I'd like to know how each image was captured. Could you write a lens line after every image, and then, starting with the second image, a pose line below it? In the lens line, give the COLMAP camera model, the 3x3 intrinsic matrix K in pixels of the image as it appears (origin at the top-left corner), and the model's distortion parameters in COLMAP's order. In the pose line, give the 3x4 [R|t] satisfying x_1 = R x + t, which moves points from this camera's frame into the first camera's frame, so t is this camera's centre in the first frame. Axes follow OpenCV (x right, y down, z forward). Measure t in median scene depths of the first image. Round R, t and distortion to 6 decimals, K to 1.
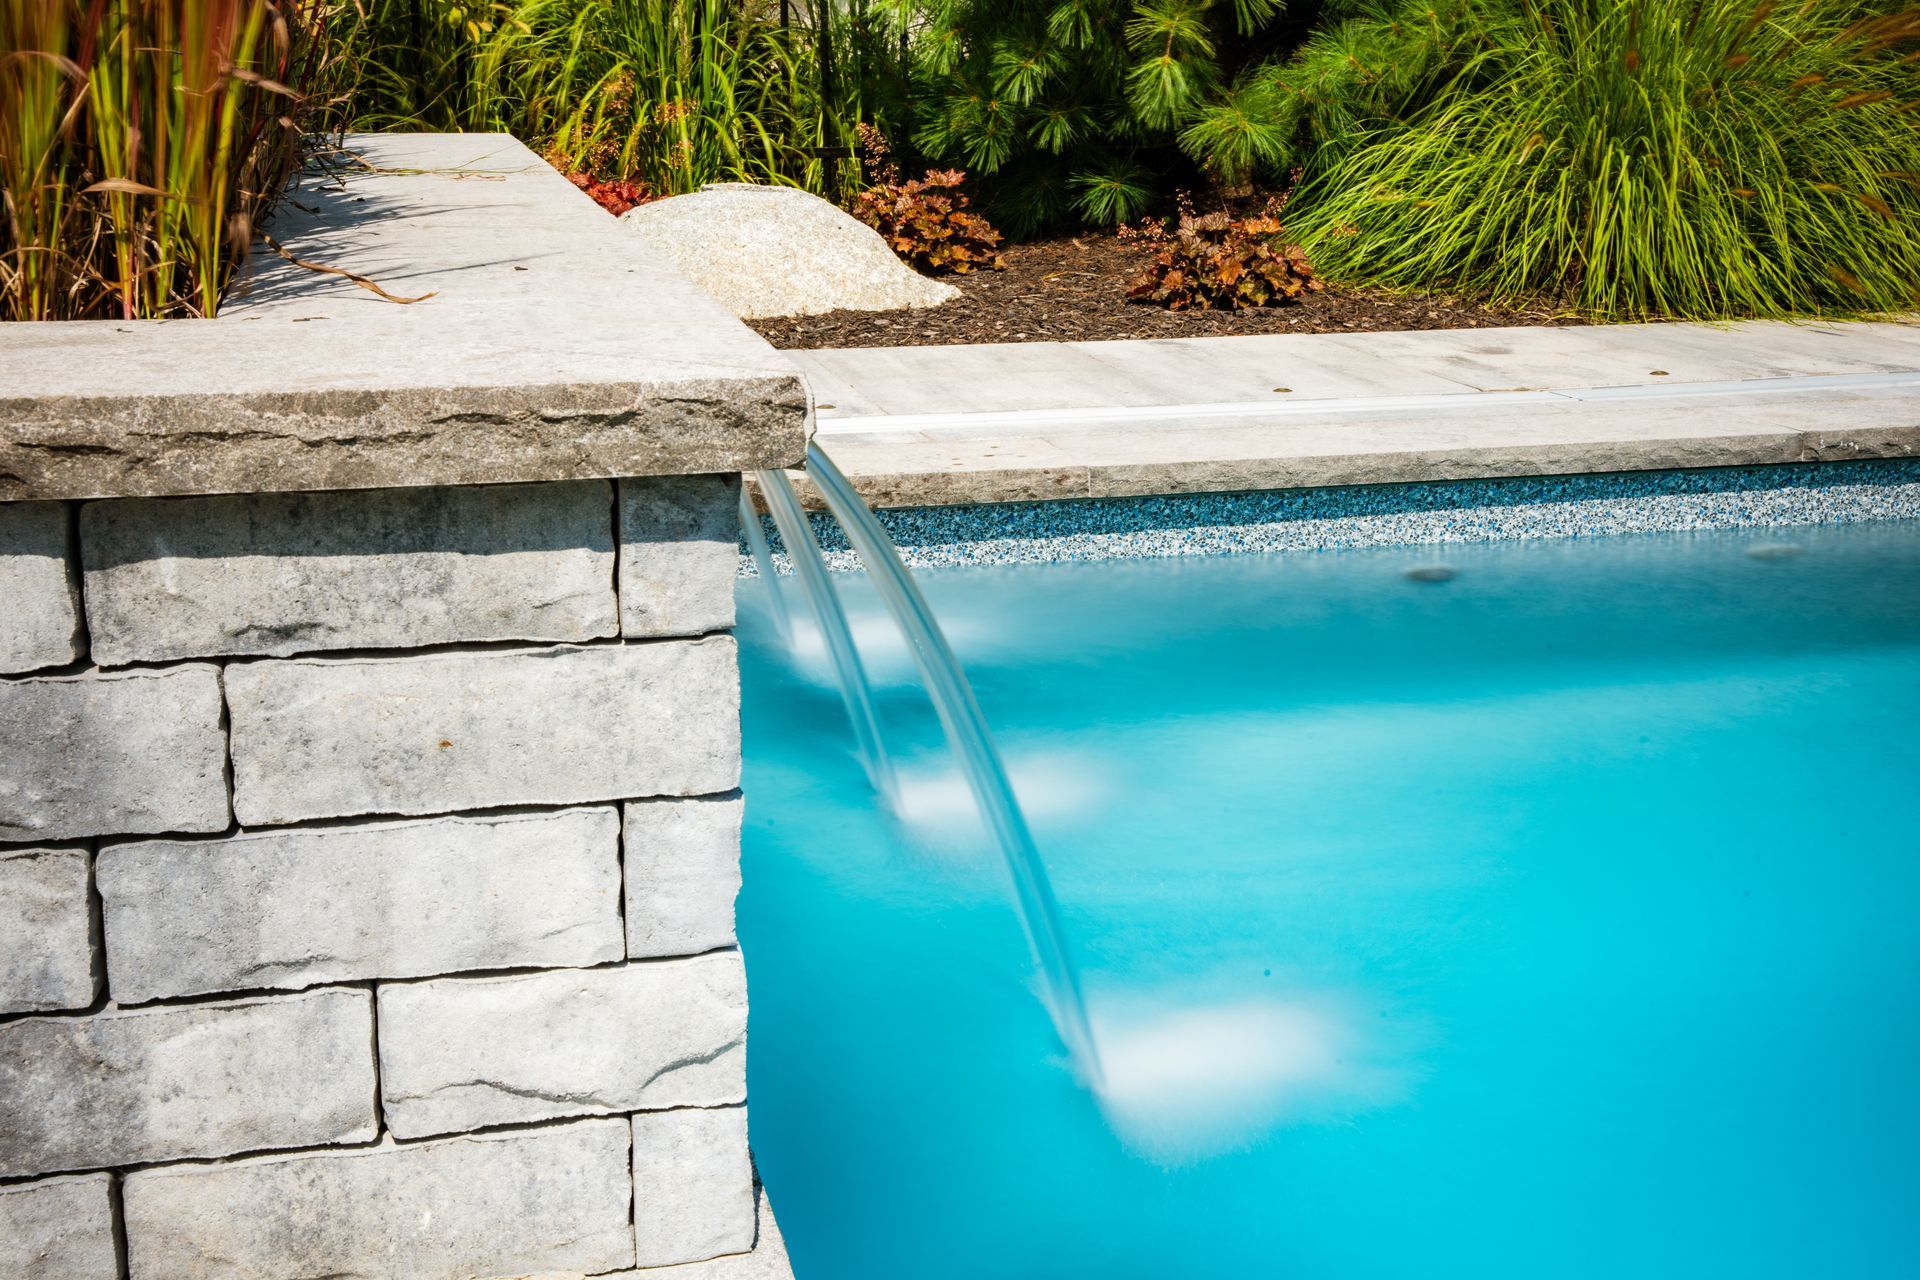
lens RADIAL K [[2537.7, 0, 960.0], [0, 2537.7, 640.0], [0, 0, 1]] dist [0.031199, 0.129042]
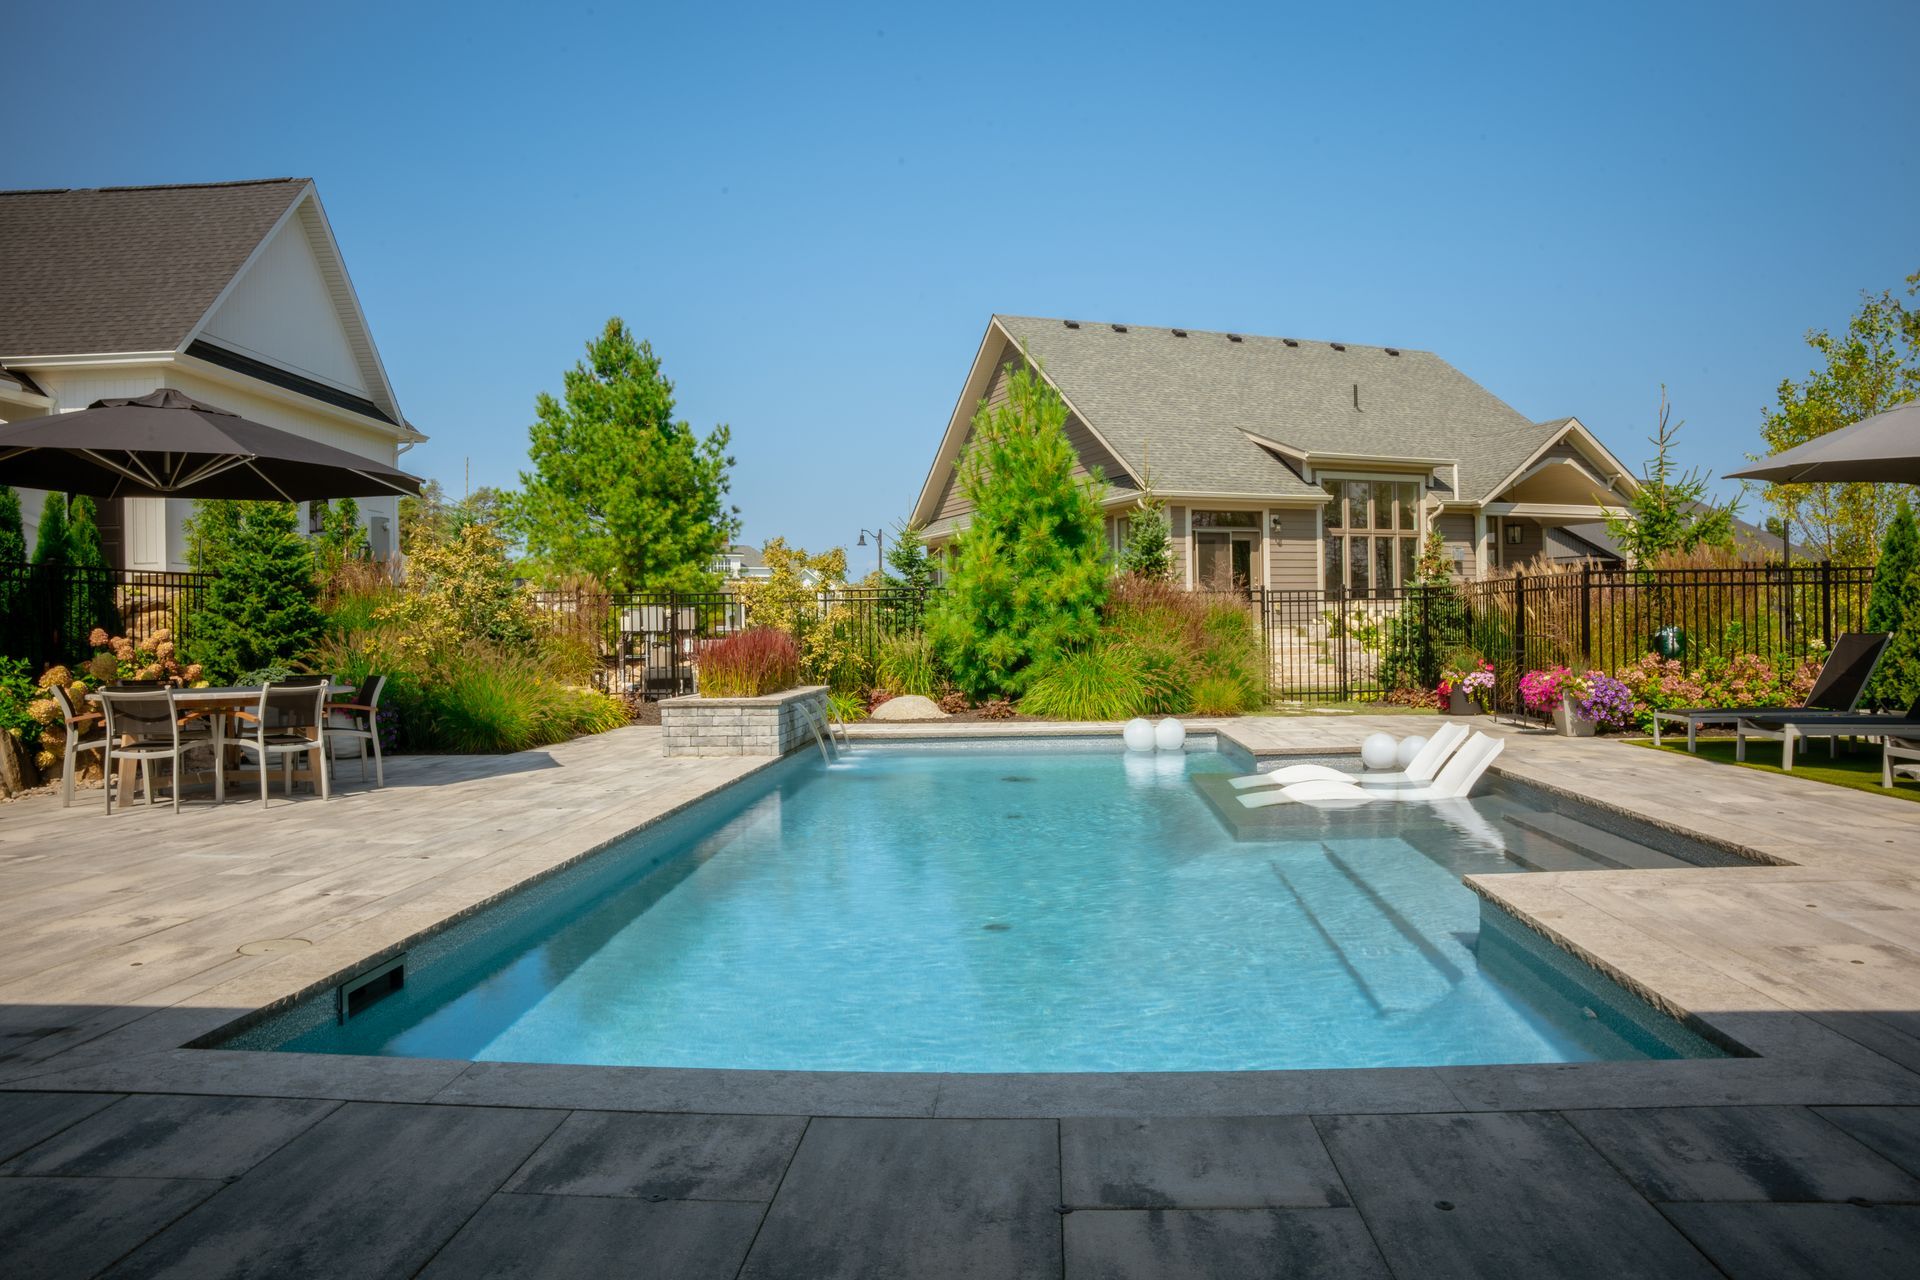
lens RADIAL K [[1333.4, 0, 960.0], [0, 1333.4, 640.0], [0, 0, 1]] dist [-0.142051, 0.071385]
pose [[0.959666, -0.009522, -0.280983, 0.800427], [-0.054694, 0.974009, -0.219809, 0.311794], [0.275772, 0.226311, 0.934202, -1.579950]]
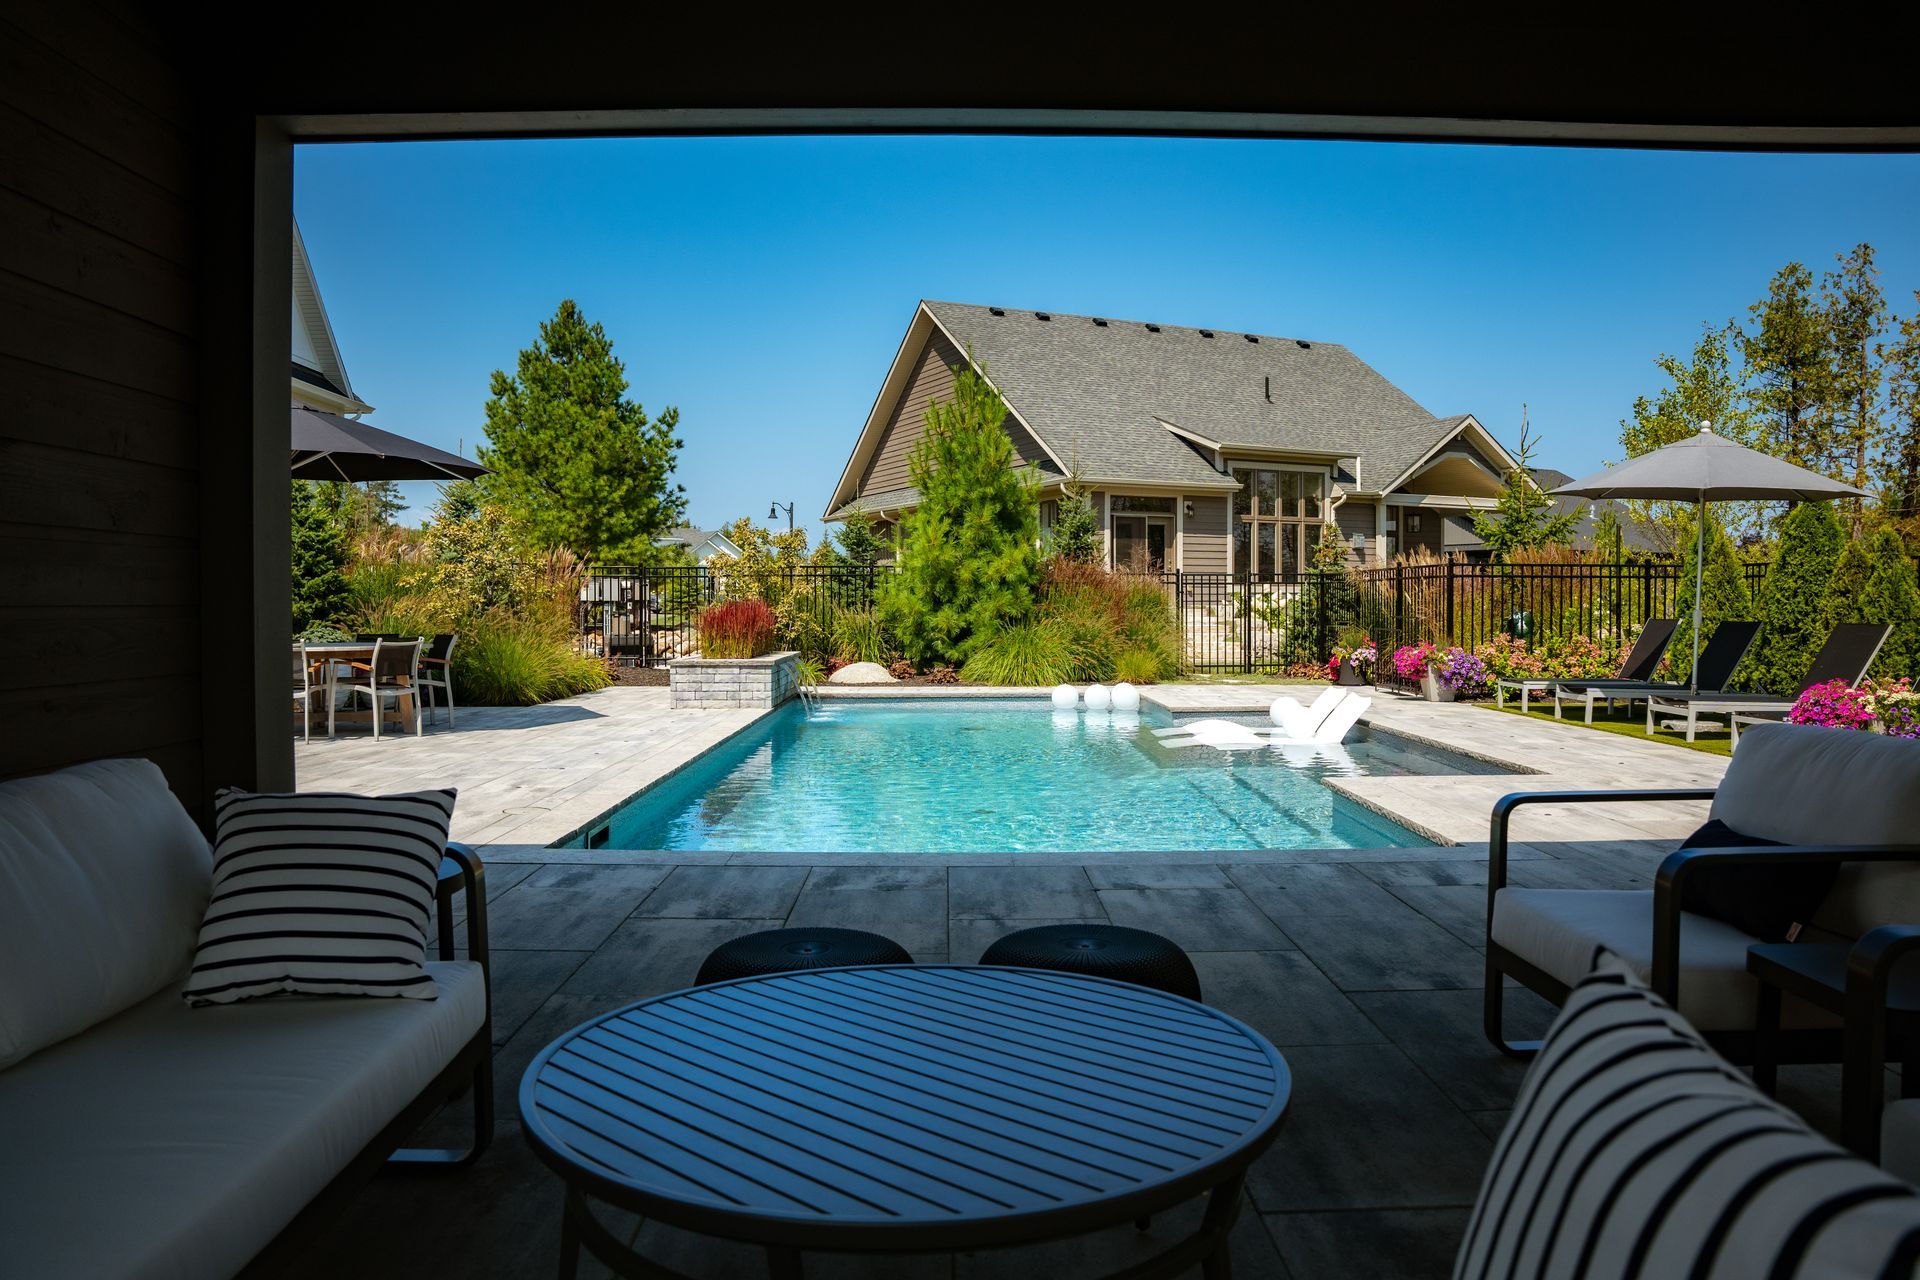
lens RADIAL K [[1389.8, 0, 960.0], [0, 1389.8, 640.0], [0, 0, 1]] dist [-0.109669, 0.004785]
pose [[0.977876, 0.009252, -0.208979, 0.813078], [-0.053591, 0.976761, -0.207524, 0.428819], [0.202203, 0.214132, 0.955647, -2.047784]]
